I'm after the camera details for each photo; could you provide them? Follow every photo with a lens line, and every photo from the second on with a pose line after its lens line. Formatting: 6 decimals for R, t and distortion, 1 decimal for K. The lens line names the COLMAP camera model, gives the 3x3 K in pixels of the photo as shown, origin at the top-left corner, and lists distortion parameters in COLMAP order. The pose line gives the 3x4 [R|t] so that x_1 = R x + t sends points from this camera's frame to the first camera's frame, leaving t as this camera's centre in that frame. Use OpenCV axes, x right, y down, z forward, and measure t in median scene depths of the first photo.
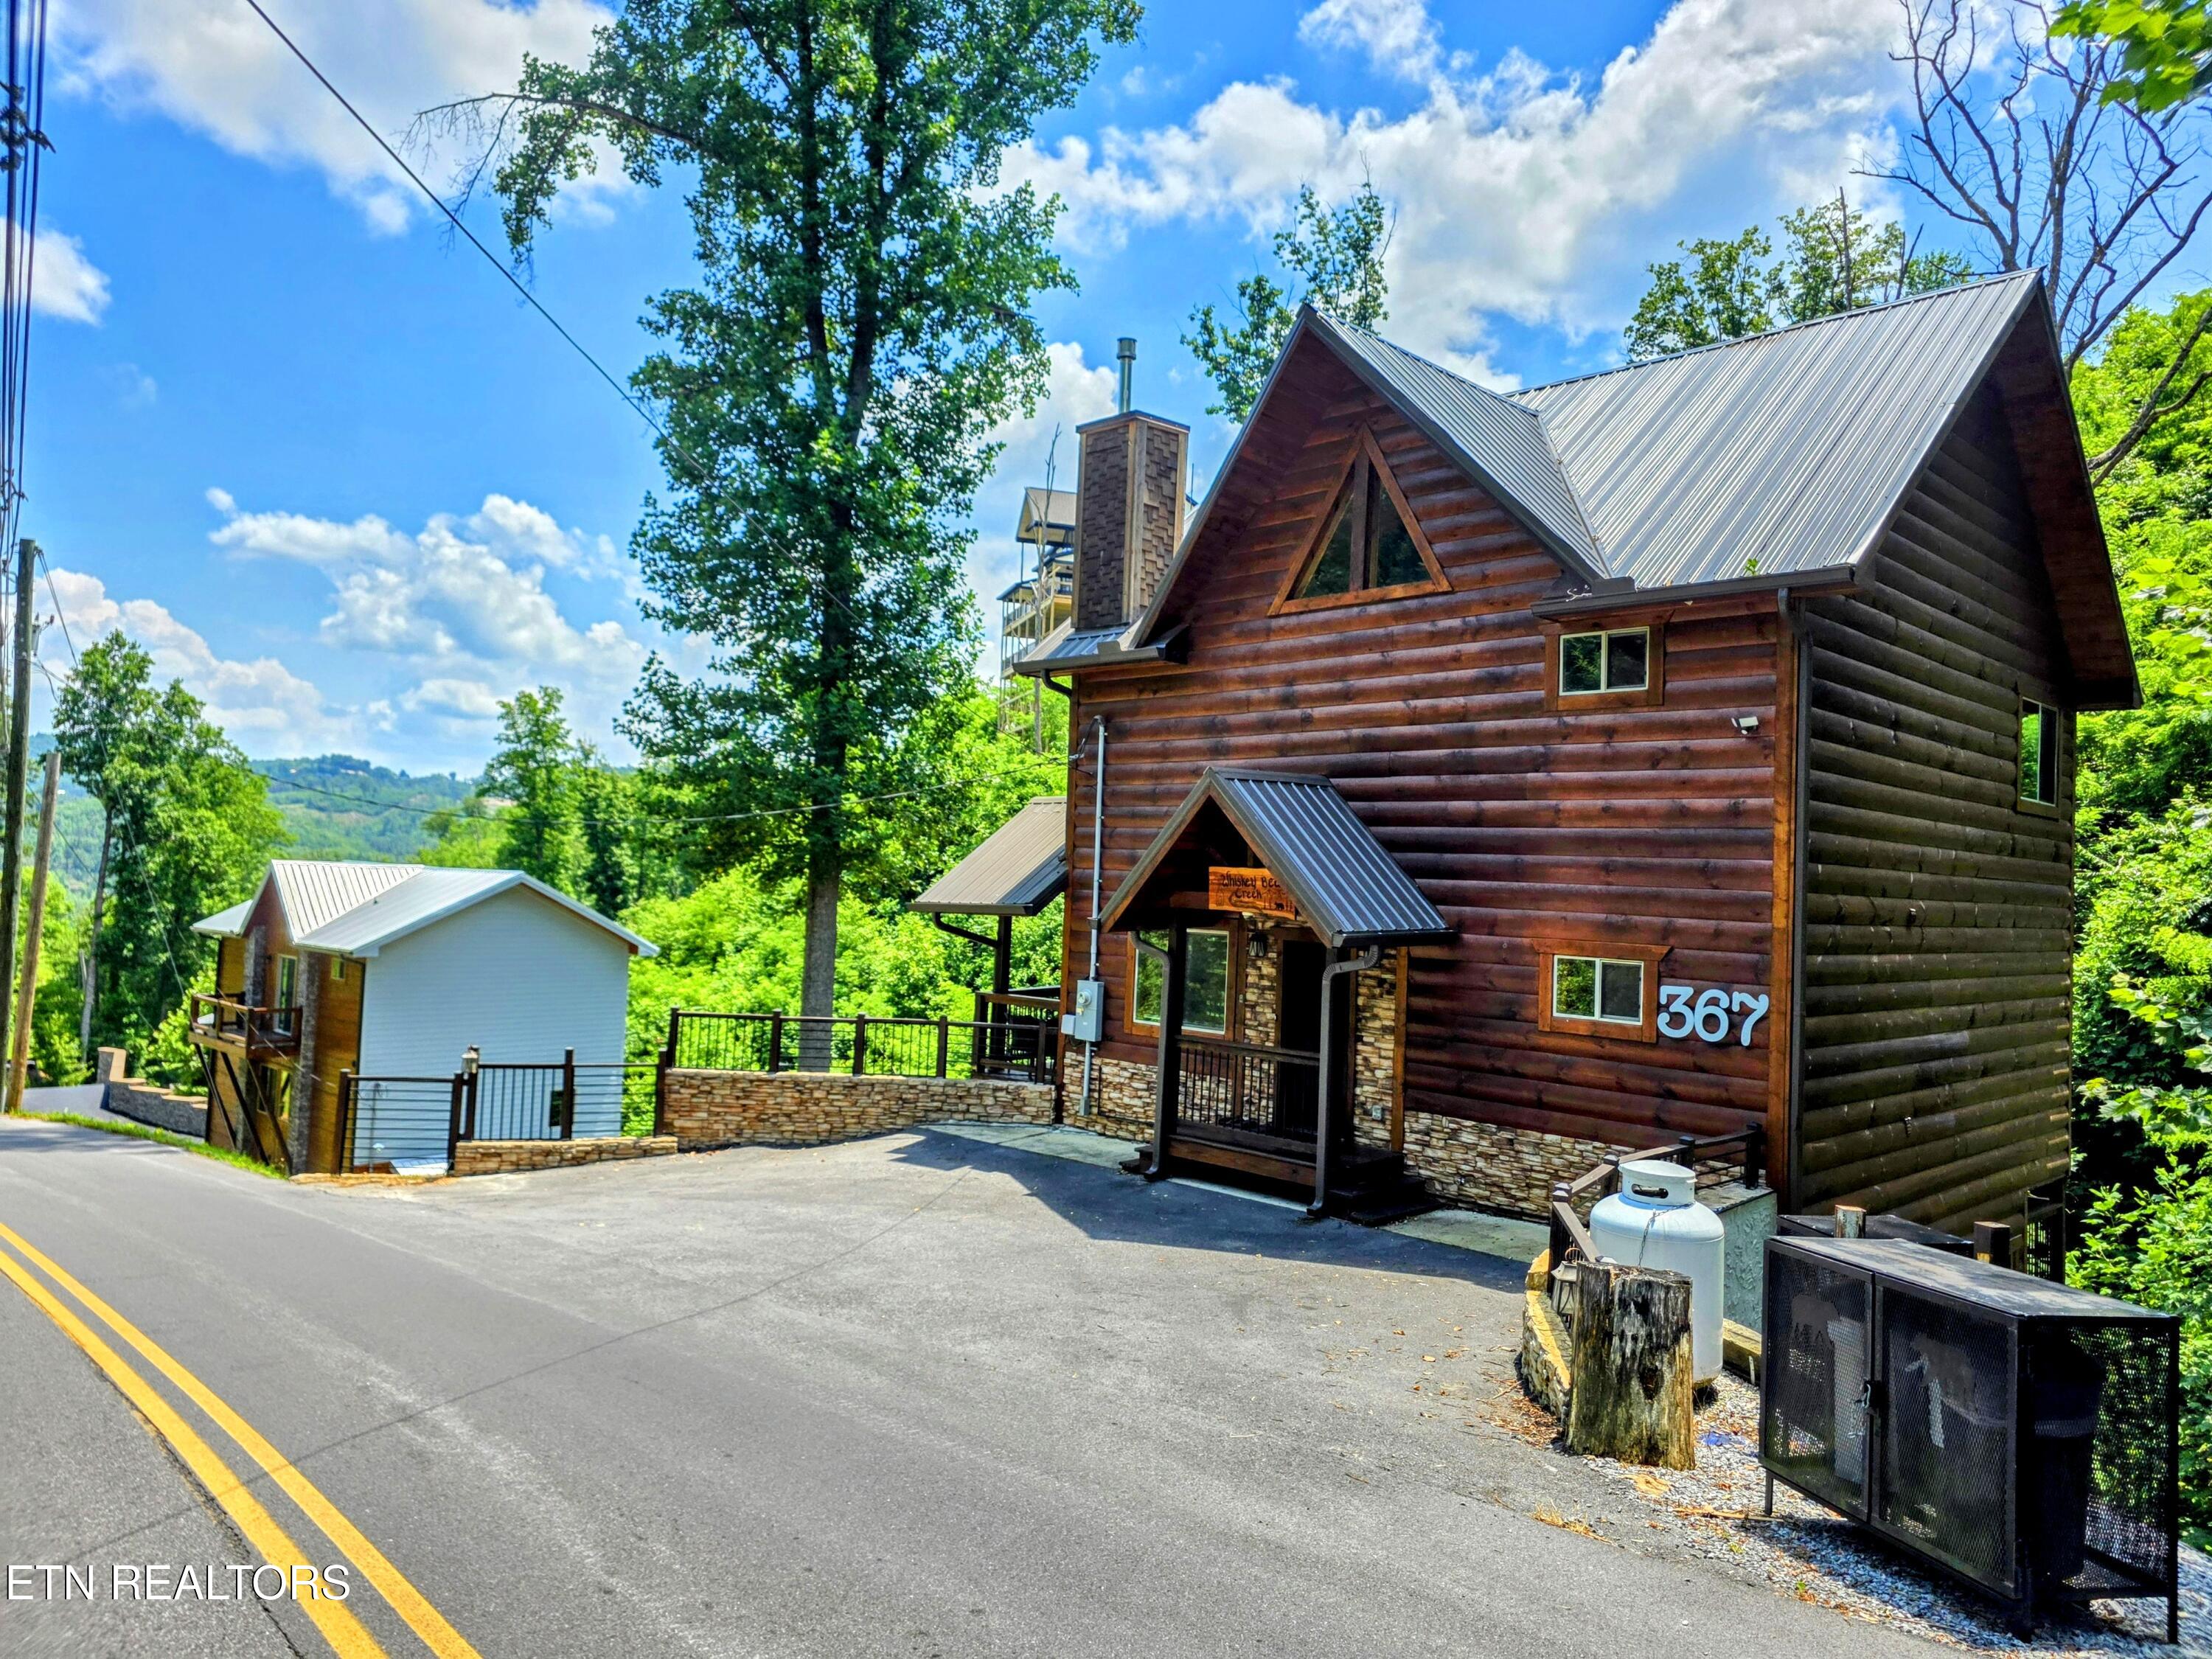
lens RADIAL K [[1495.5, 0, 1106.0], [0, 1495.5, 829.5], [0, 0, 1]] dist [0.001292, 0.000419]
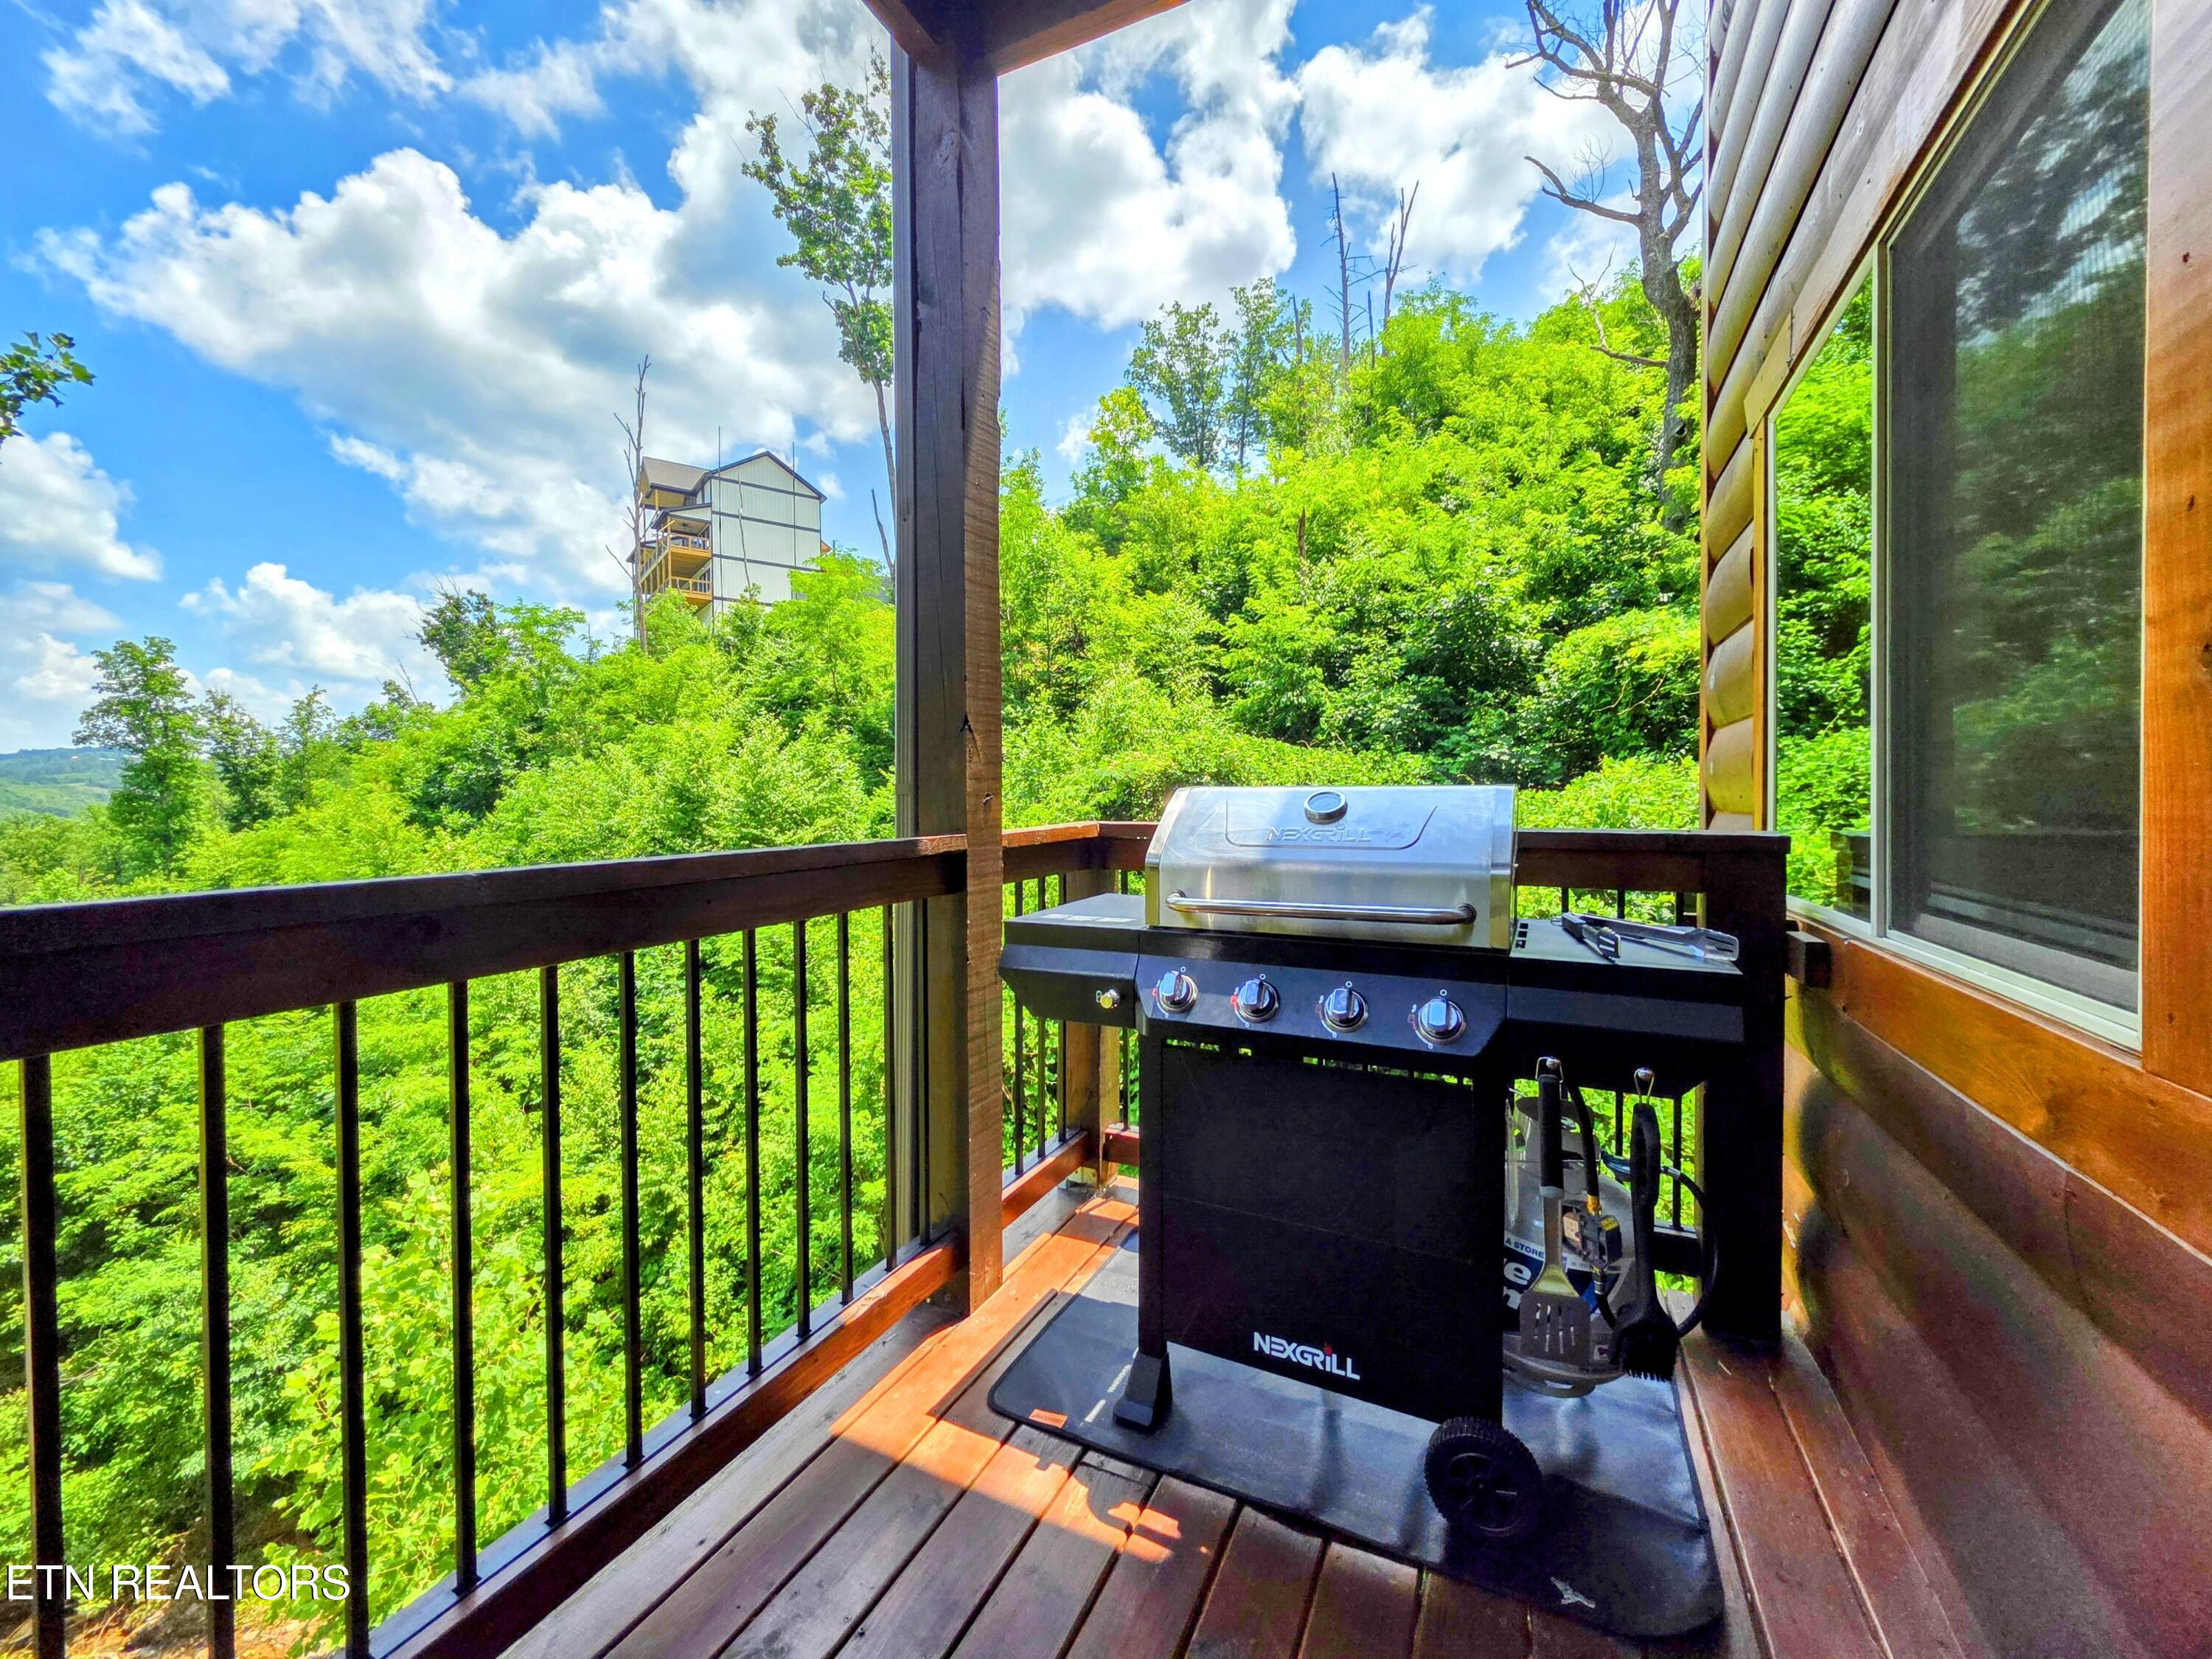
lens RADIAL K [[896.1, 0, 1106.0], [0, 896.1, 829.5], [0, 0, 1]] dist [0.006603, -0.000326]
pose [[0.934797, -0.057665, 0.350471, 0.018208], [0.034087, 0.996743, 0.073080, 0.014901], [-0.353544, -0.056368, 0.933718, 0.172008]]
